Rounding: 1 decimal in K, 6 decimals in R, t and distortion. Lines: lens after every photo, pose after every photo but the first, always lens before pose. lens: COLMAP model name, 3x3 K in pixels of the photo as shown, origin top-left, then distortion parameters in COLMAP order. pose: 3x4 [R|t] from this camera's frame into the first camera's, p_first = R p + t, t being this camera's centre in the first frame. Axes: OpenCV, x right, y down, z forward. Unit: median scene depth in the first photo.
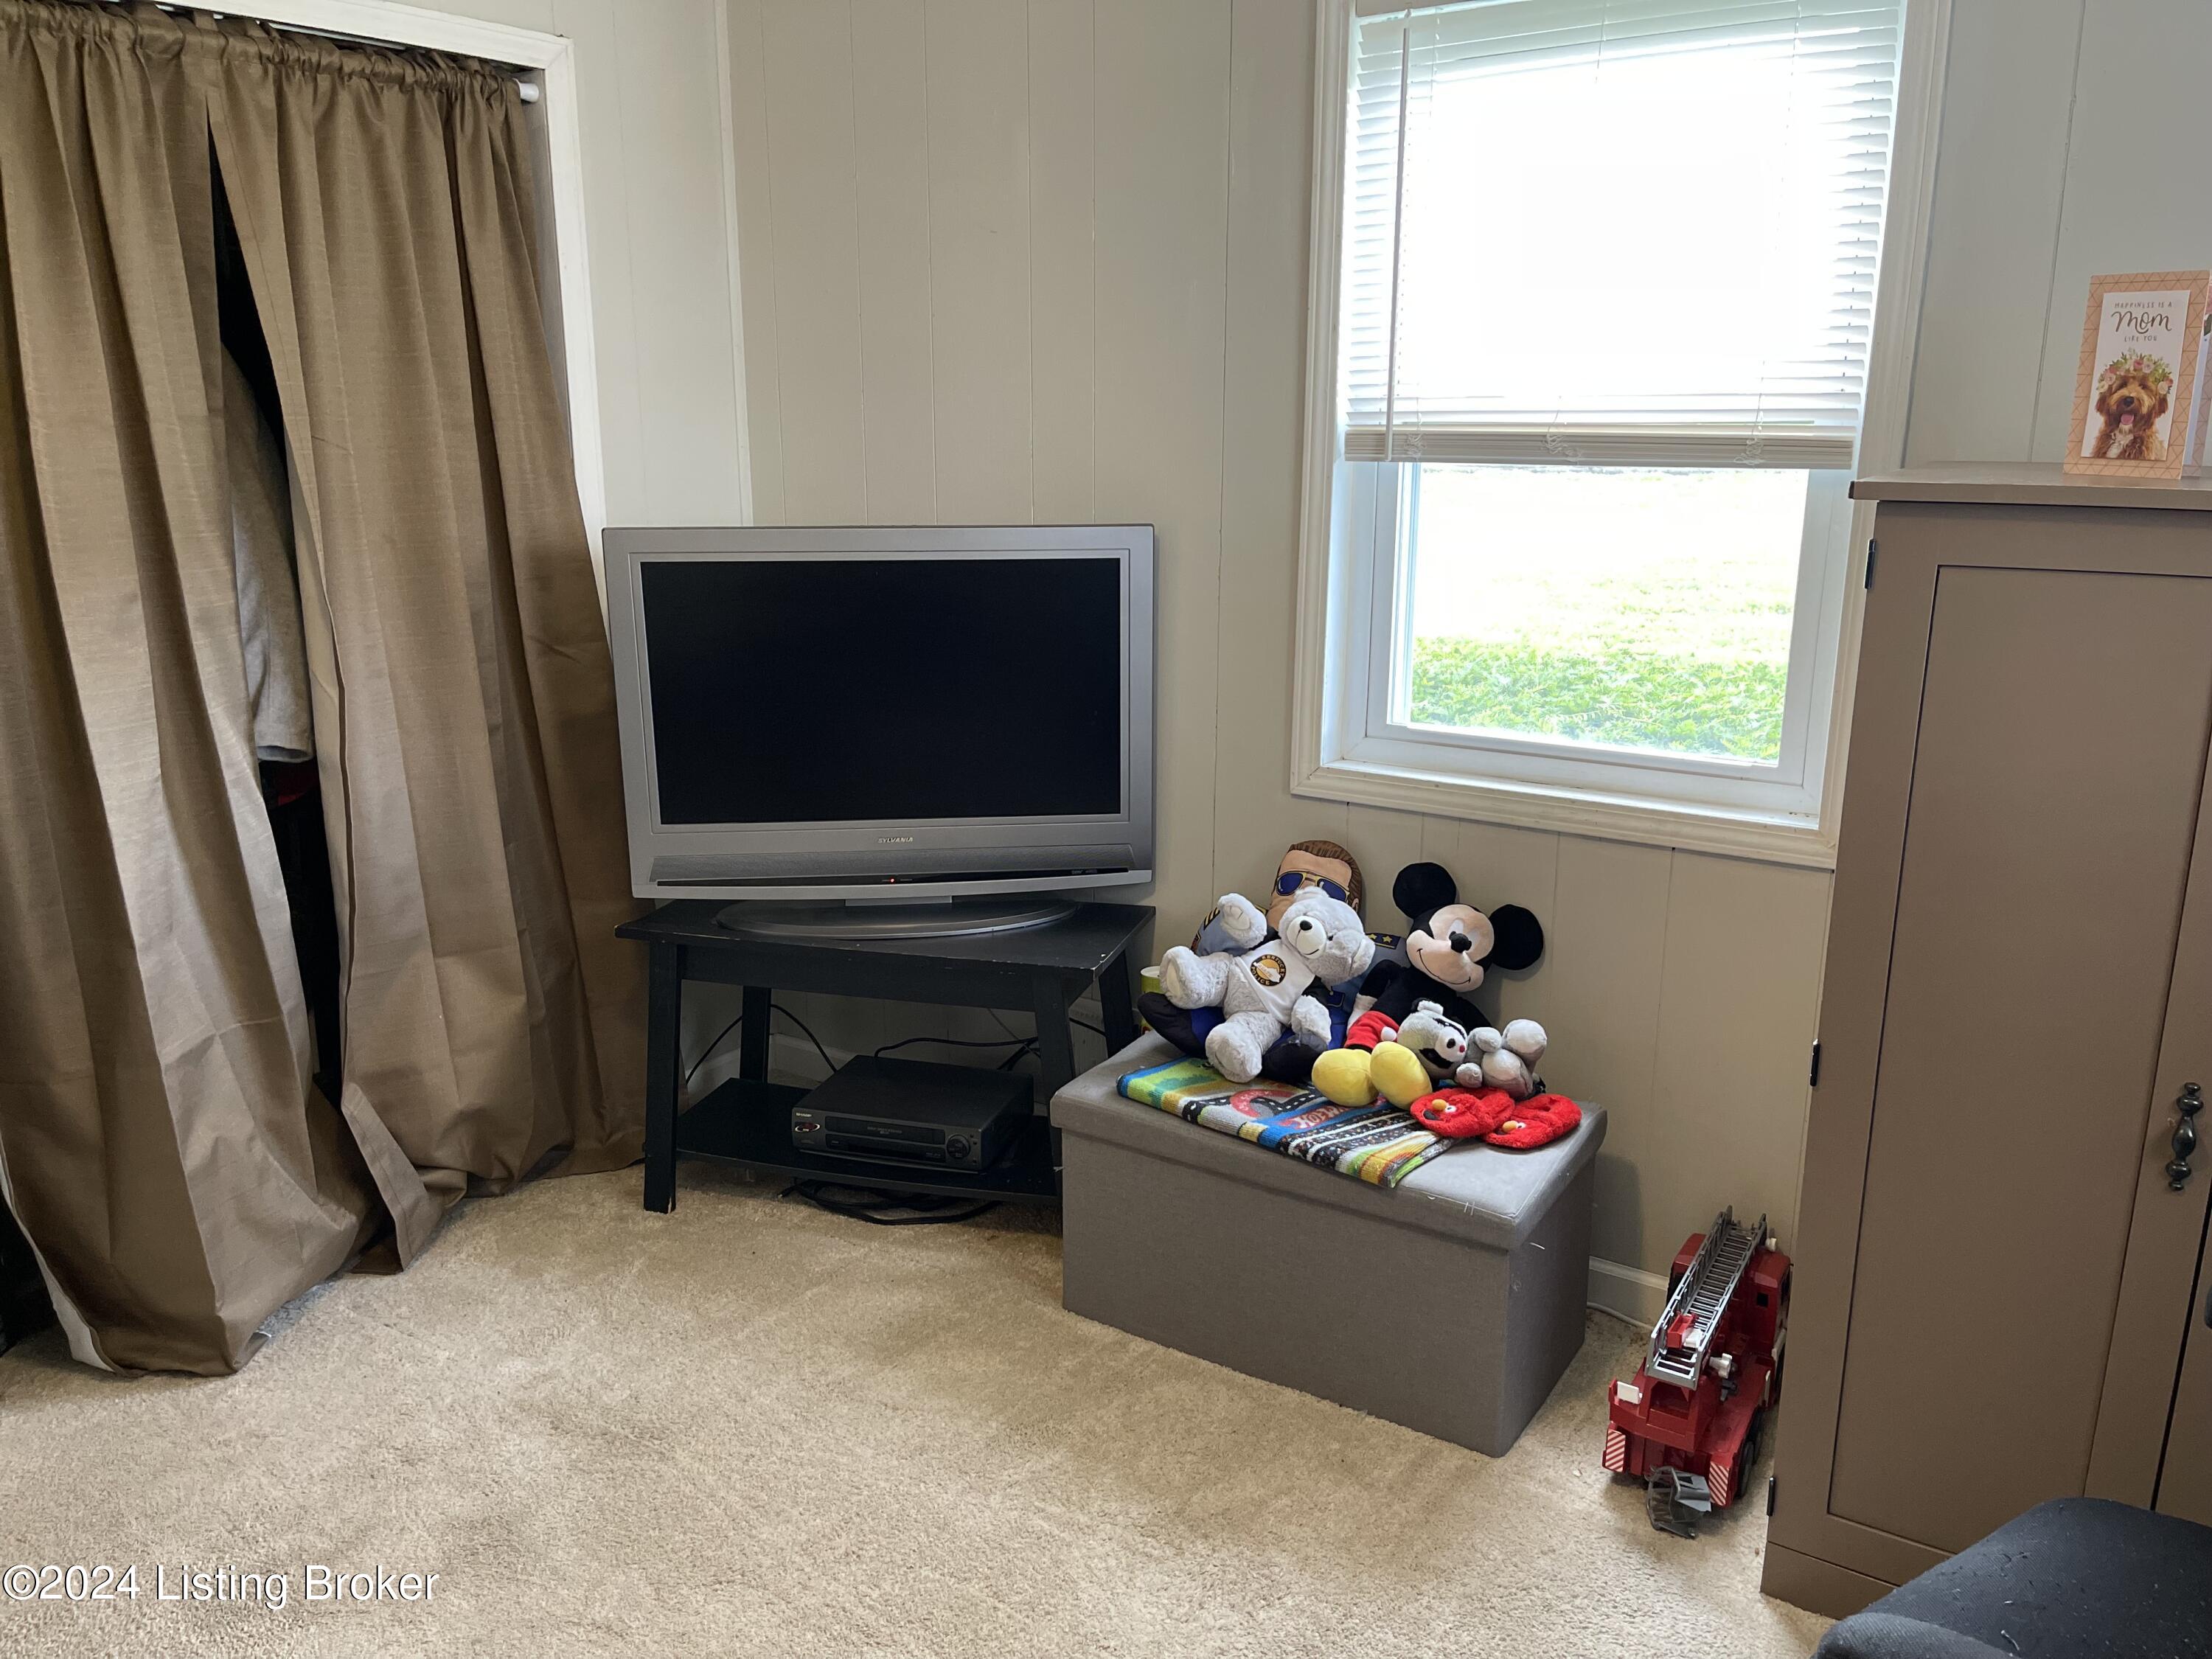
lens RADIAL K [[1666.5, 0, 1098.4], [0, 1666.5, 837.9], [0, 0, 1]] dist [0.064415, -0.069472]
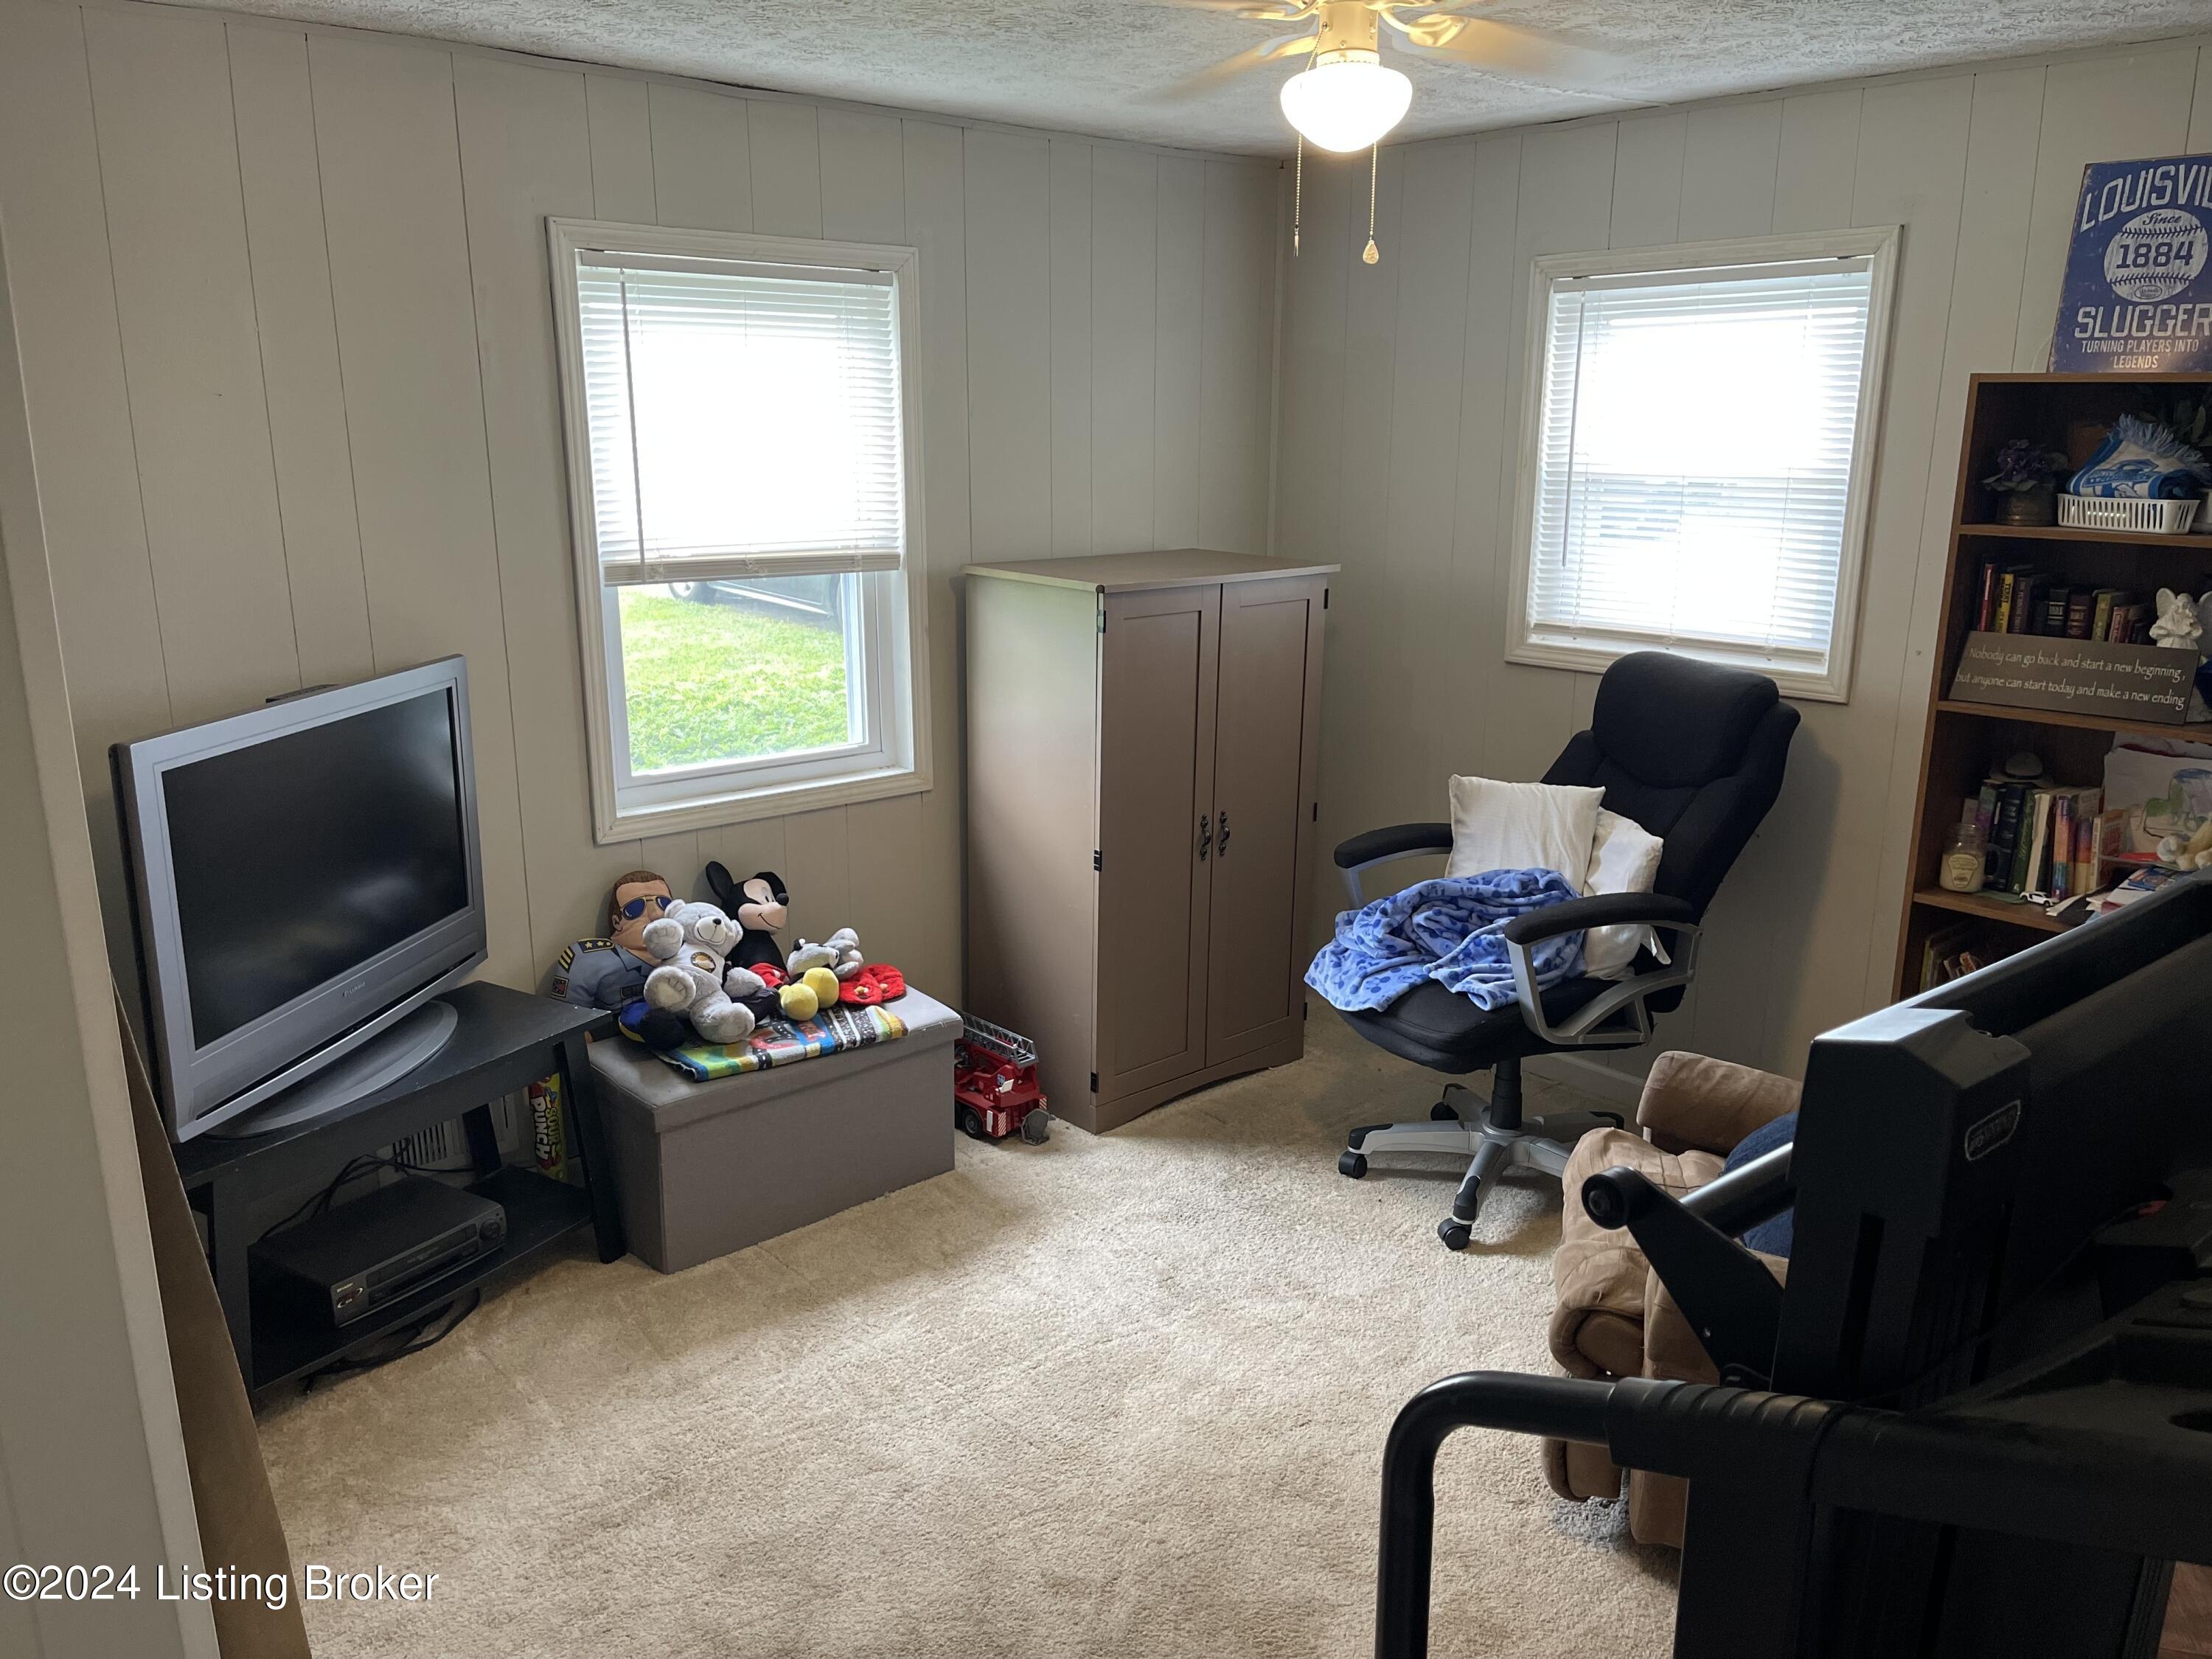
lens RADIAL K [[1666.5, 0, 1107.8], [0, 1666.5, 844.1], [0, 0, 1]] dist [0.064415, -0.069472]
pose [[0.252370, -0.241237, 0.937077, -1.194333], [0.231313, 0.955387, 0.183654, -0.208414], [-0.939576, 0.170410, 0.296912, 0.305542]]
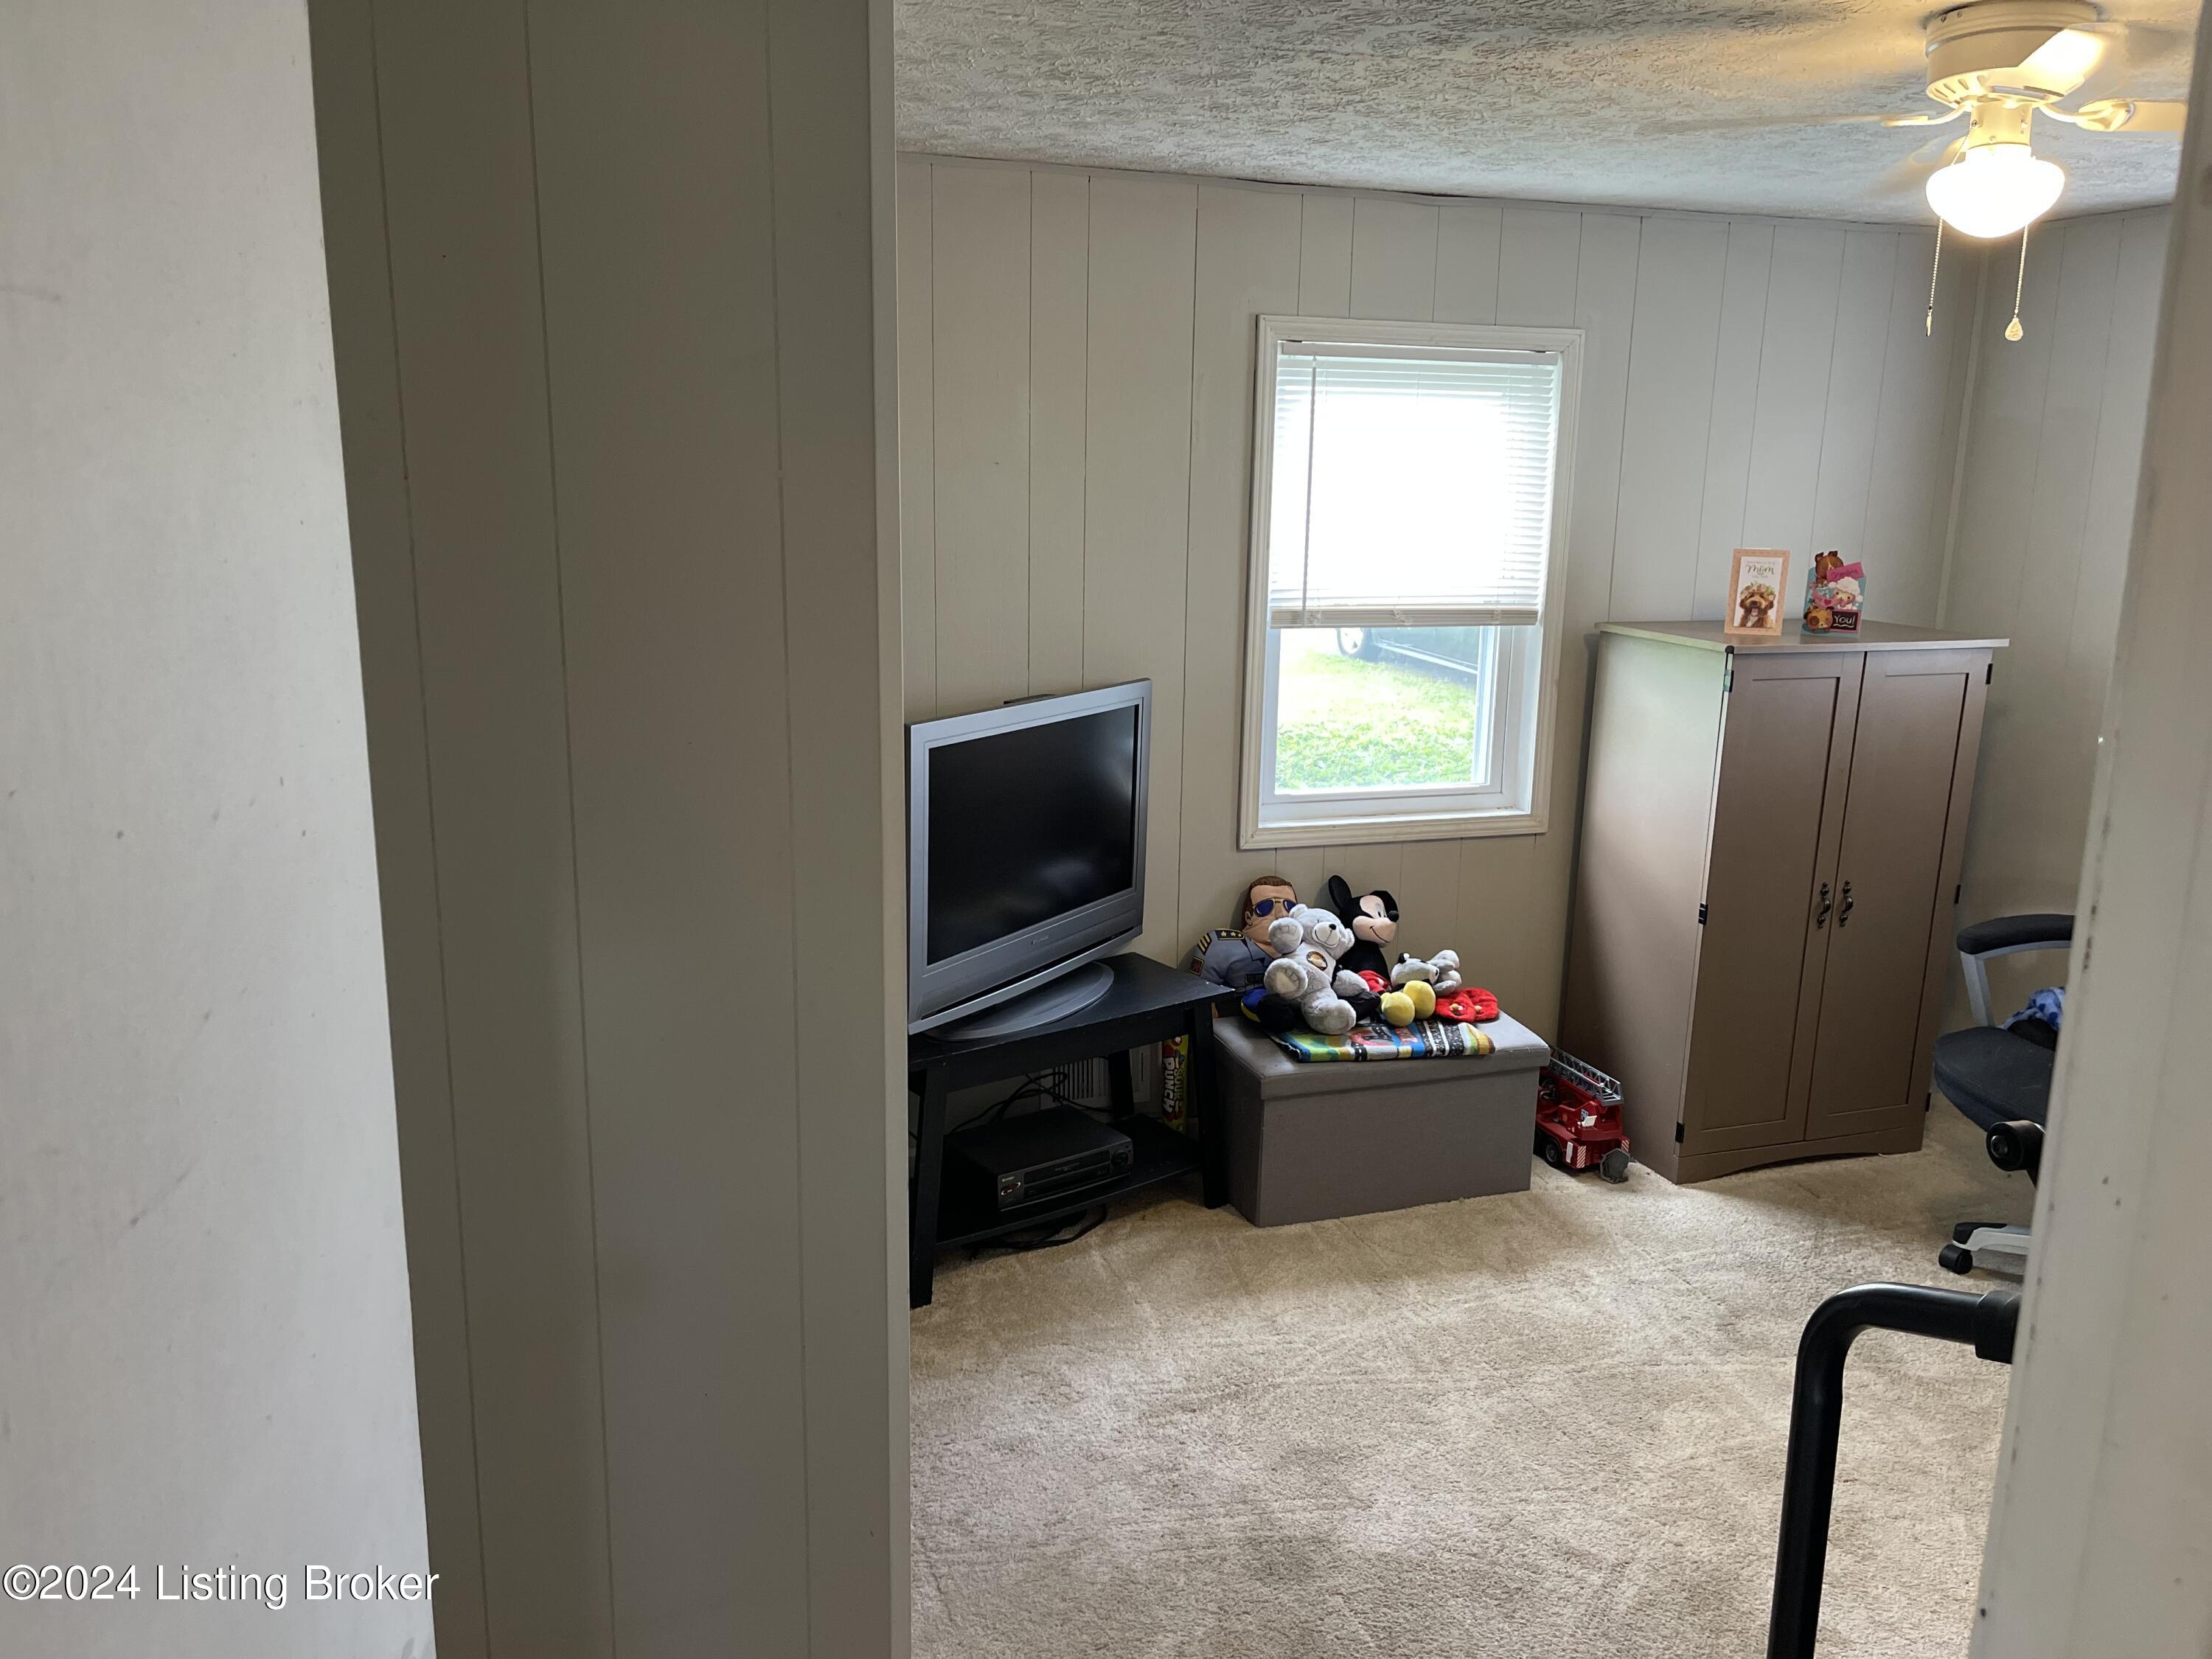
lens RADIAL K [[1666.5, 0, 1103.1], [0, 1666.5, 842.9], [0, 0, 1]] dist [0.064415, -0.069472]
pose [[0.607842, -0.162227, 0.777310, -1.334134], [0.177813, 0.981857, 0.065870, -0.183016], [-0.773893, 0.098177, 0.625660, 0.206743]]
